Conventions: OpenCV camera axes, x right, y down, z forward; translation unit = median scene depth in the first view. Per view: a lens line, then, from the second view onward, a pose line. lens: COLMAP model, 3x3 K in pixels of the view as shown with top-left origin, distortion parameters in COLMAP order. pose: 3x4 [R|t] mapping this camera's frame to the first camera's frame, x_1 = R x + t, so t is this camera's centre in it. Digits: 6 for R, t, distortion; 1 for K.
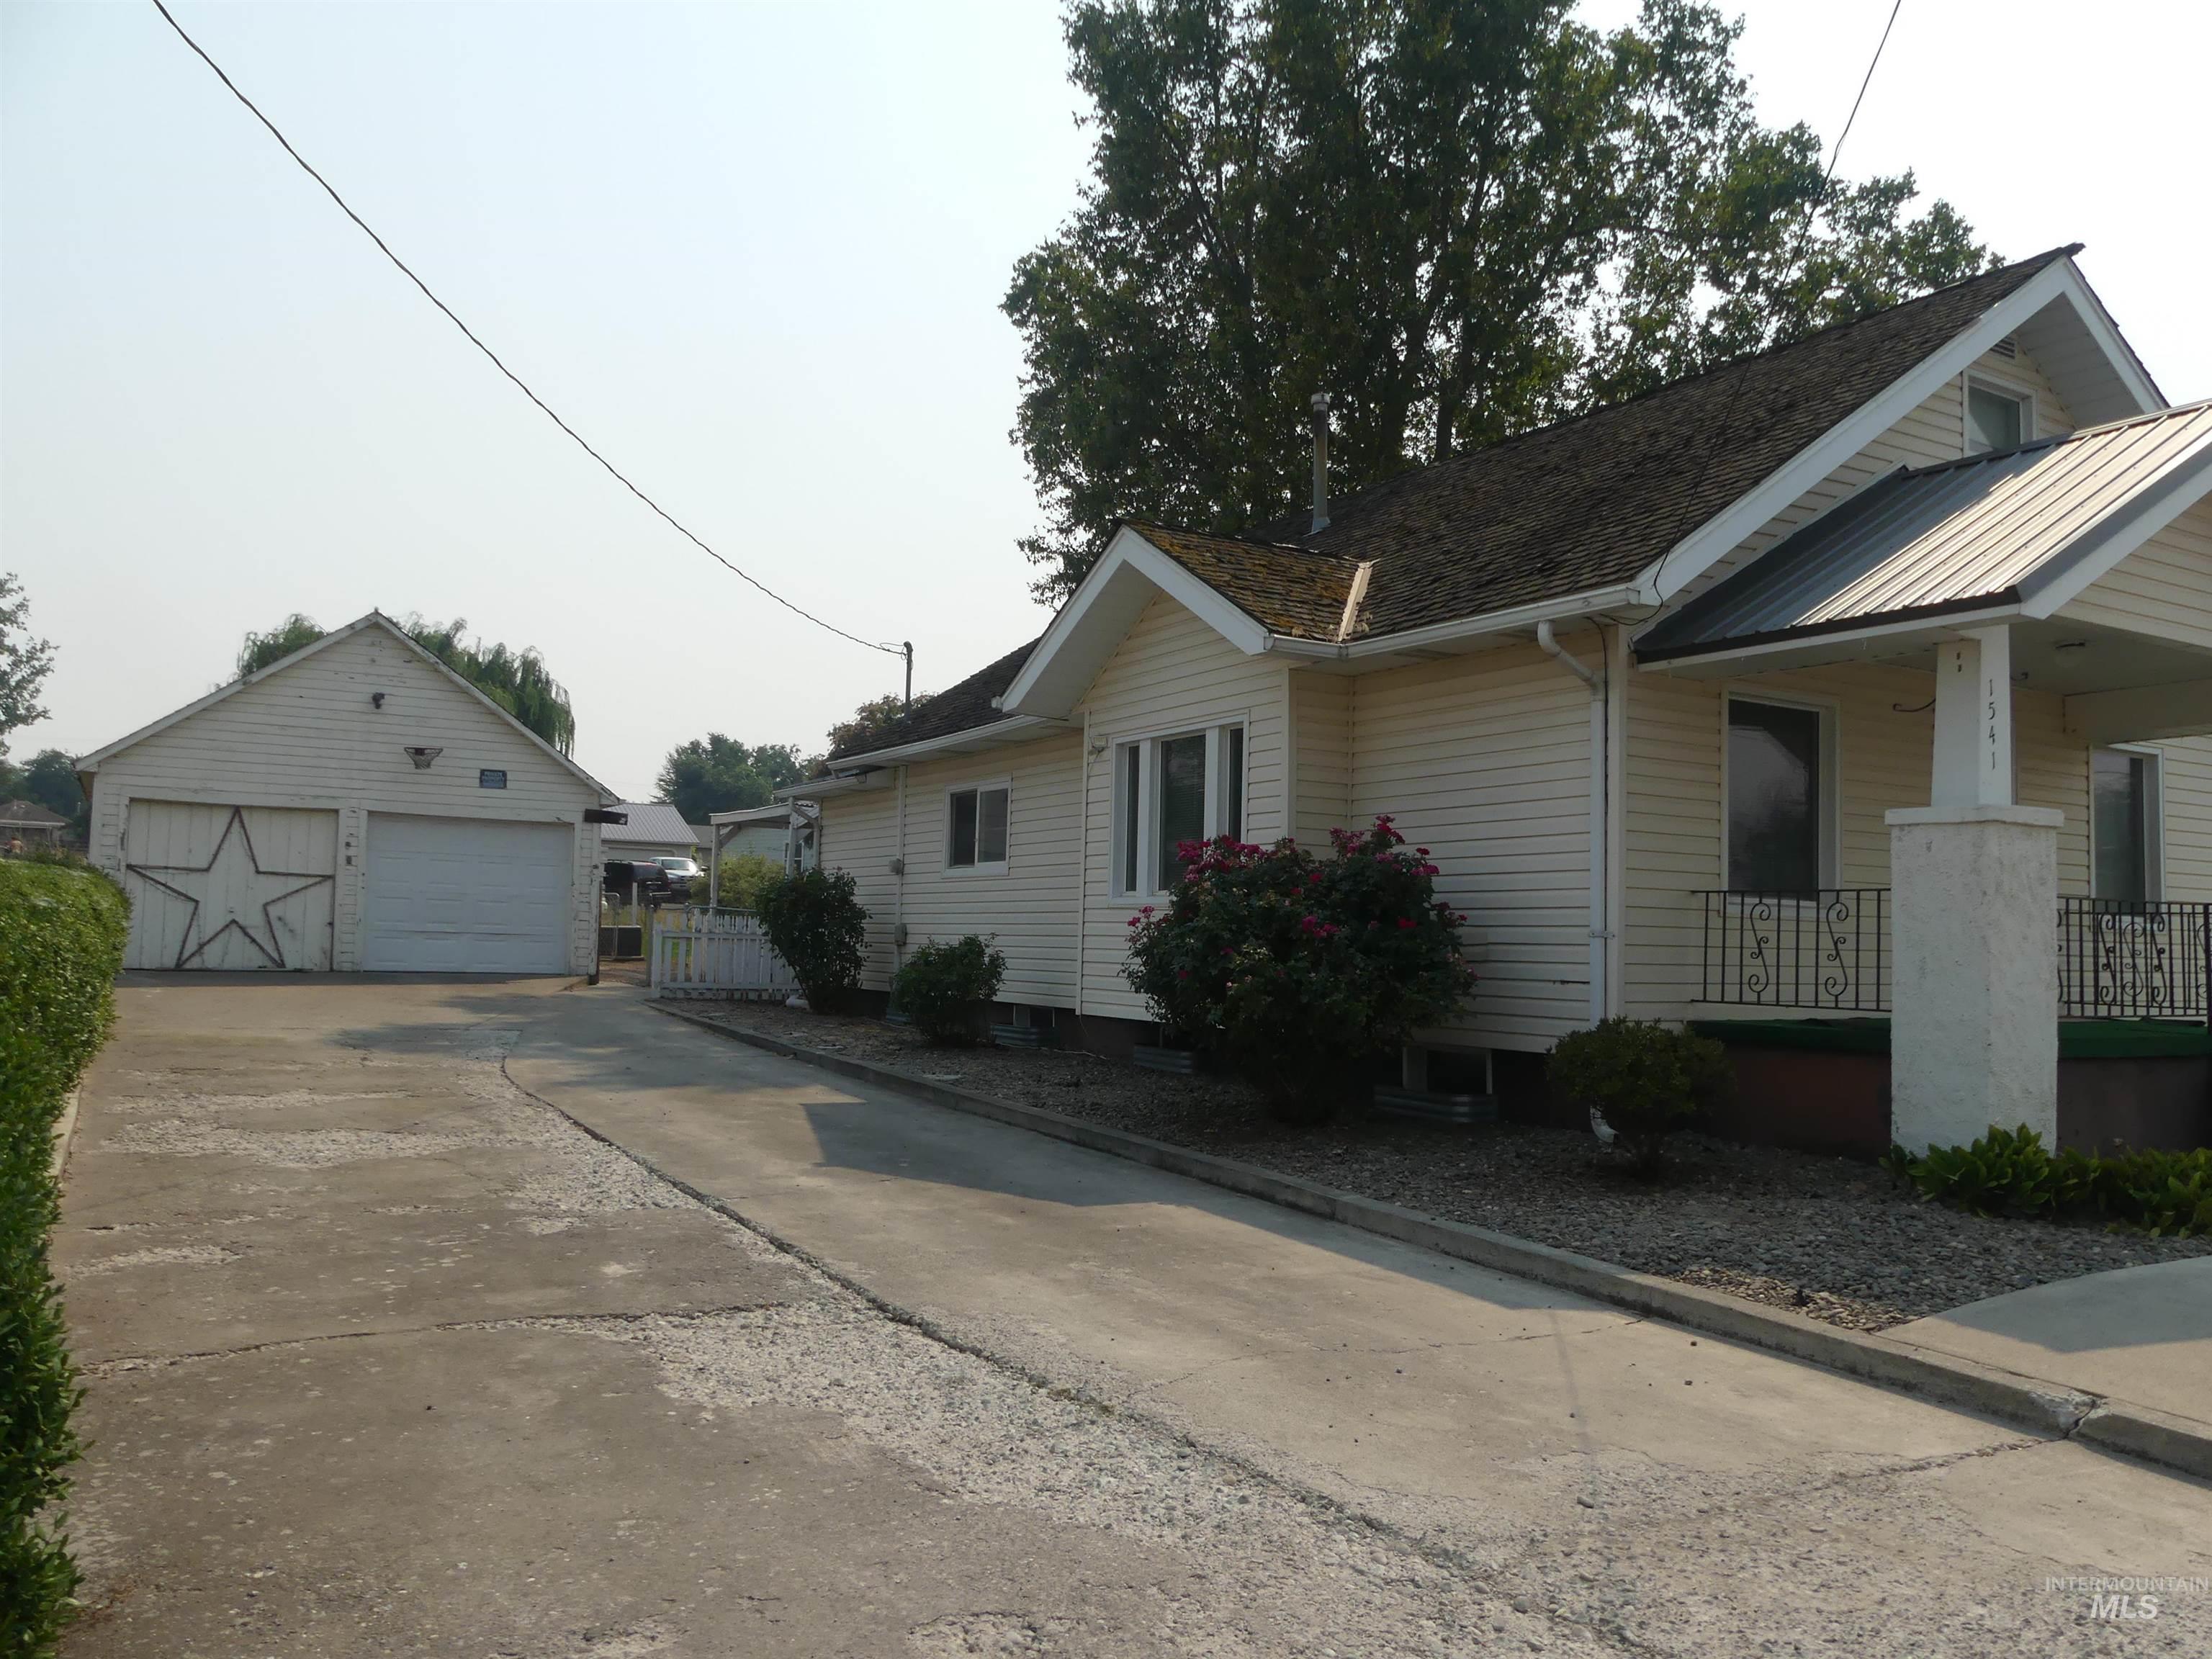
lens RADIAL K [[1669.1, 0, 1126.0], [0, 1669.1, 818.5], [0, 0, 1]] dist [-0.011182, 0.004496]
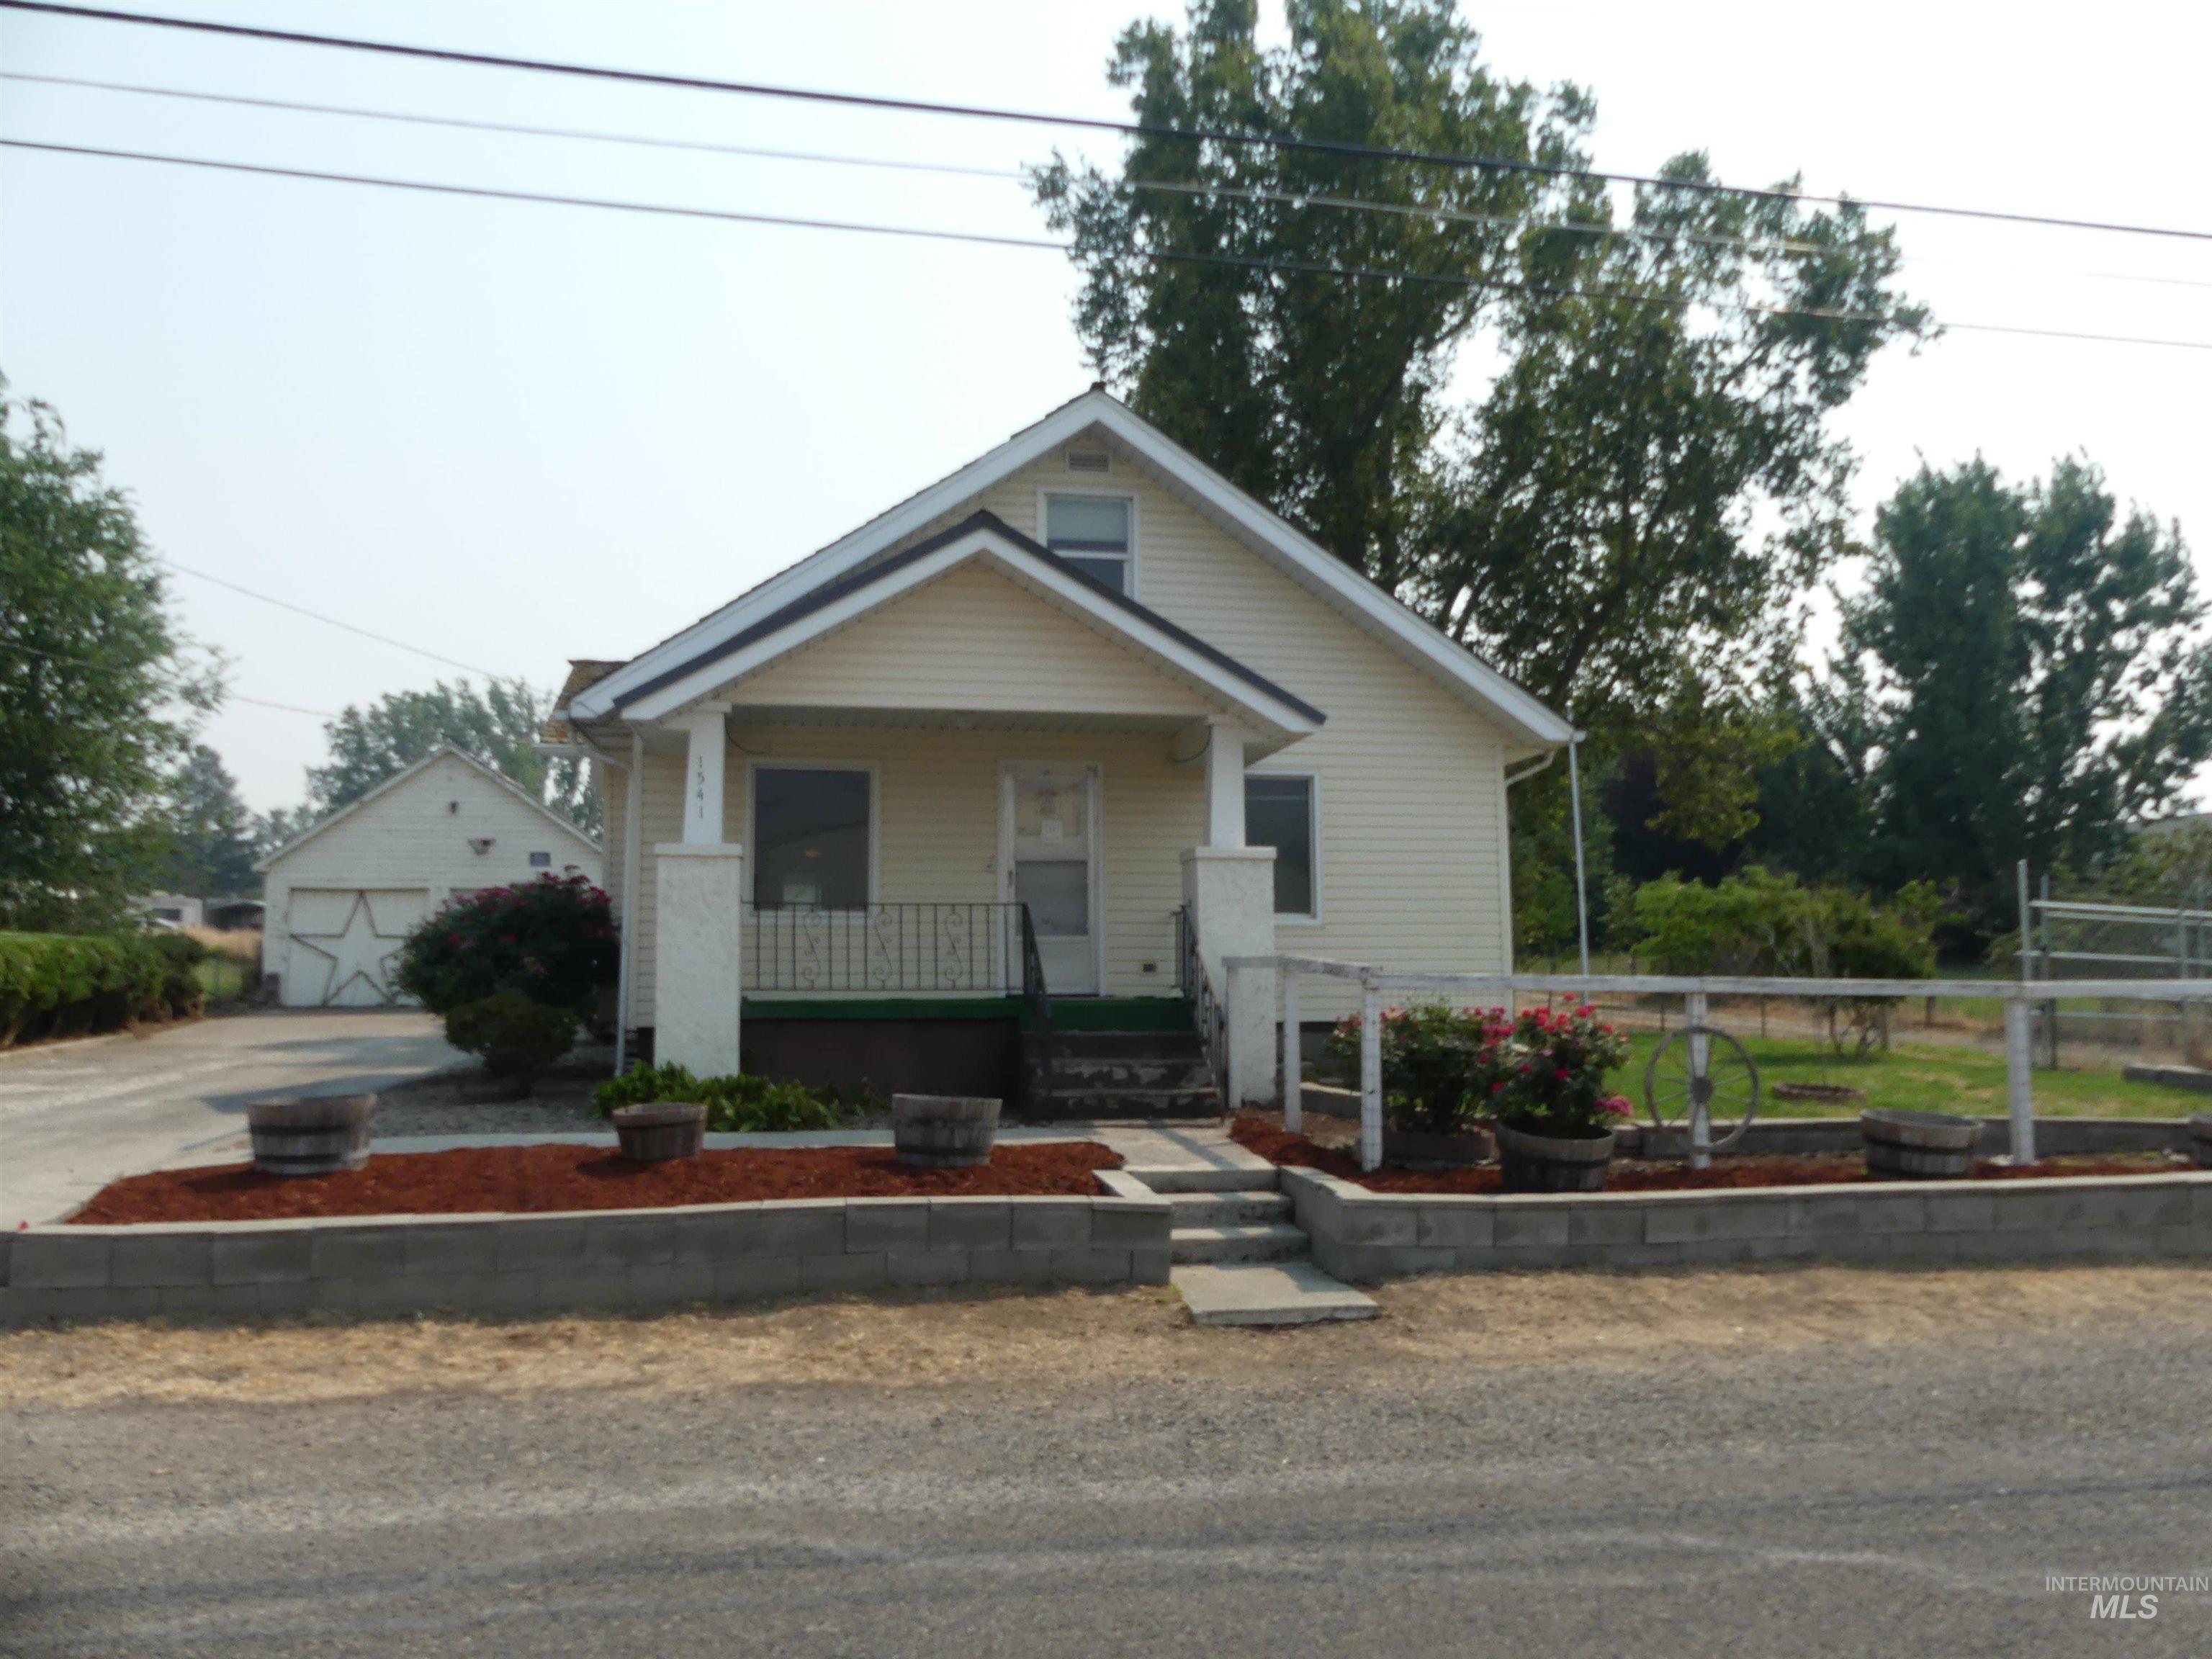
lens RADIAL K [[1660.1, 0, 1142.4], [0, 1660.1, 841.2], [0, 0, 1]] dist [-0.022095, 0.000555]
pose [[0.938856, -0.059025, -0.339212, 0.563077], [0.055385, 0.998256, -0.020410, 0.016811], [0.339825, 0.000375, 0.940489, -0.091095]]
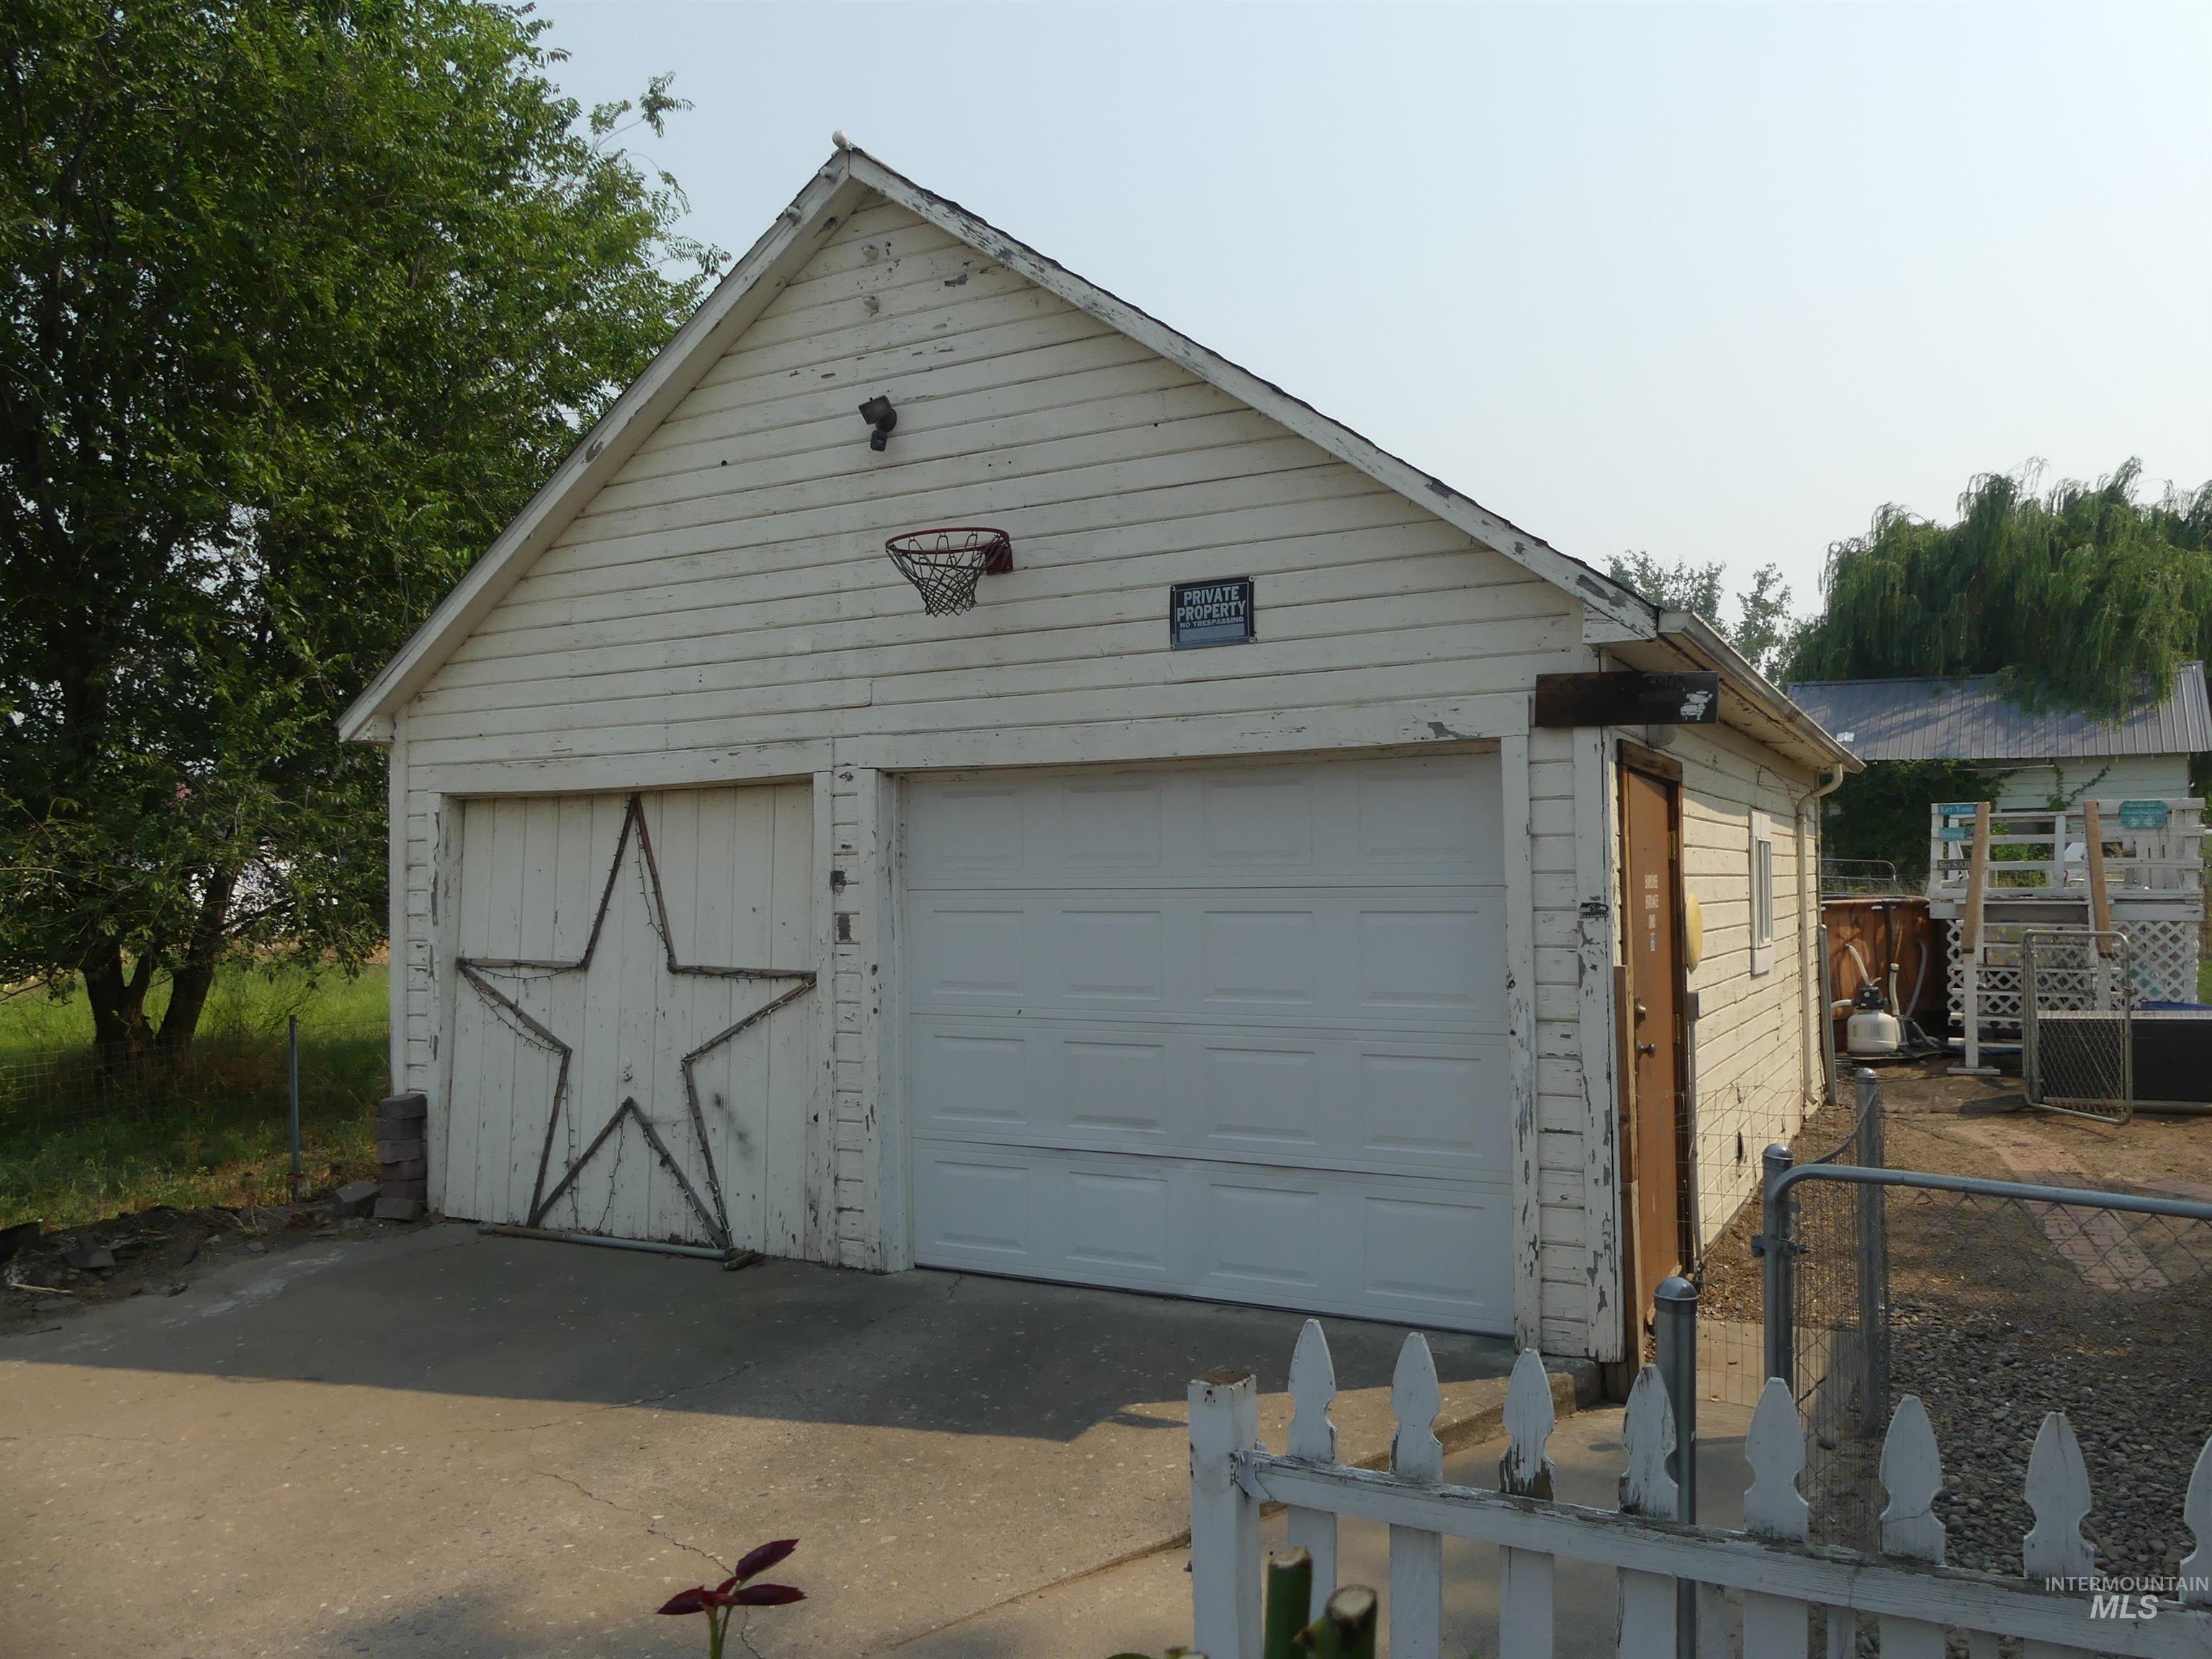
lens RADIAL K [[1630.9, 0, 1149.9], [0, 1630.9, 852.8], [0, 0, 1]] dist [-0.004323, 0.002147]
pose [[0.517334, -0.052175, -0.854191, -0.164941], [0.086677, 0.996201, -0.008354, 0.019024], [0.851383, -0.069717, 0.519891, 0.906409]]
